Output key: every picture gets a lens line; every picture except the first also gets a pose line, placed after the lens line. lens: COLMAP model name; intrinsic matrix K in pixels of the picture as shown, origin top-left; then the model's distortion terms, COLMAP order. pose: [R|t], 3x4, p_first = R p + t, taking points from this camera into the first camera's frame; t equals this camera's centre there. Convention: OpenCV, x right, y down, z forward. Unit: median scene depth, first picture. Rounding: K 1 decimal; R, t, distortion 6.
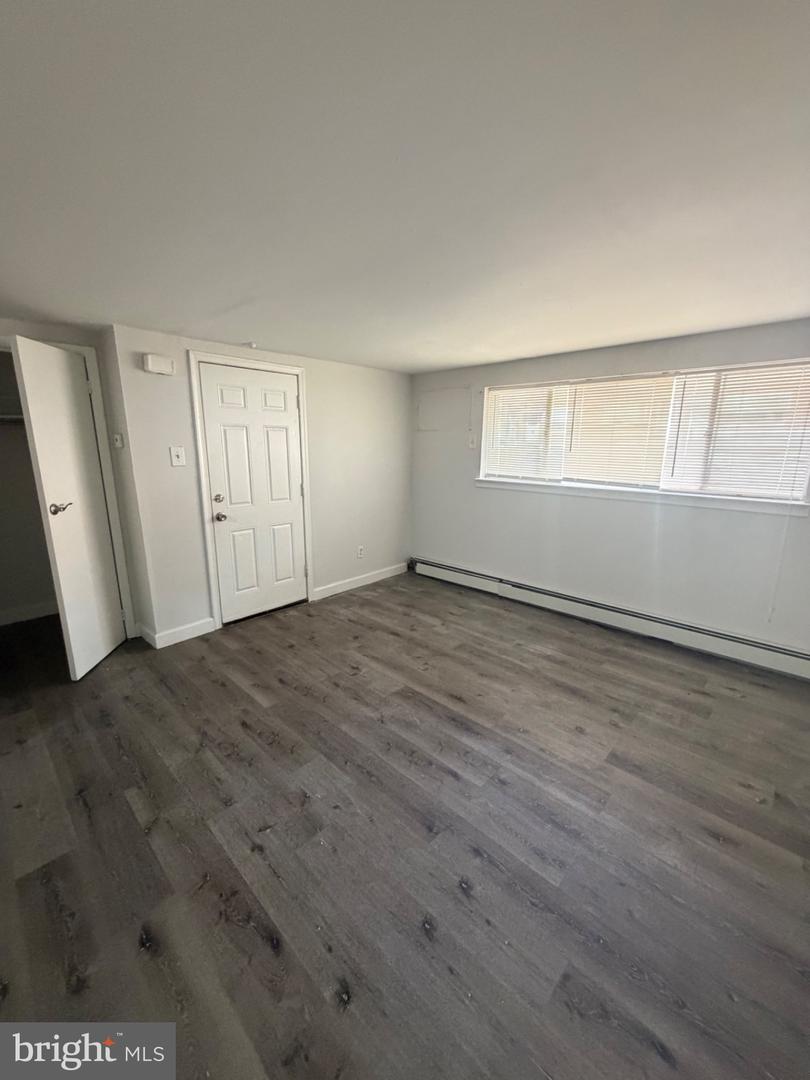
lens RADIAL K [[430.9, 0, 405.6], [0, 430.9, 536.4], [0, 0, 1]] dist [0.000974, 0.000190]
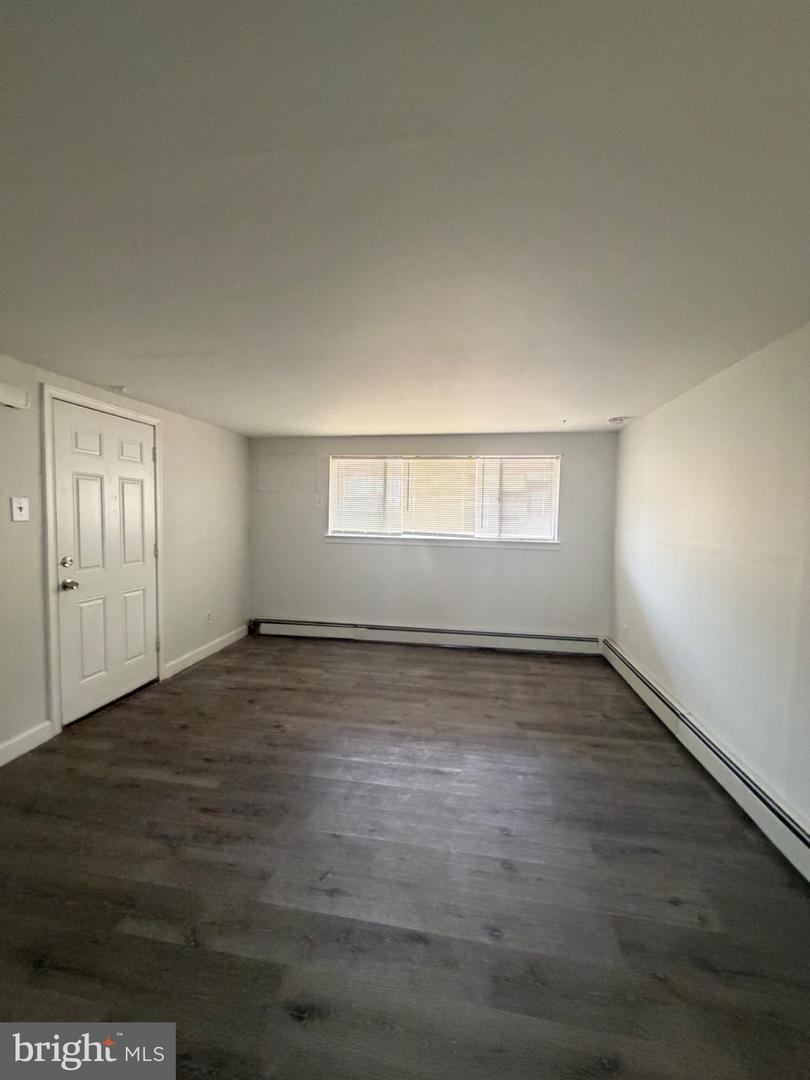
lens RADIAL K [[430.9, 0, 405.6], [0, 430.9, 536.4], [0, 0, 1]] dist [0.000974, 0.000190]
pose [[0.828525, -0.022349, 0.559505, -0.348180], [0.107275, 0.987030, -0.119430, 0.027345], [-0.549580, 0.158972, 0.820177, -0.012407]]
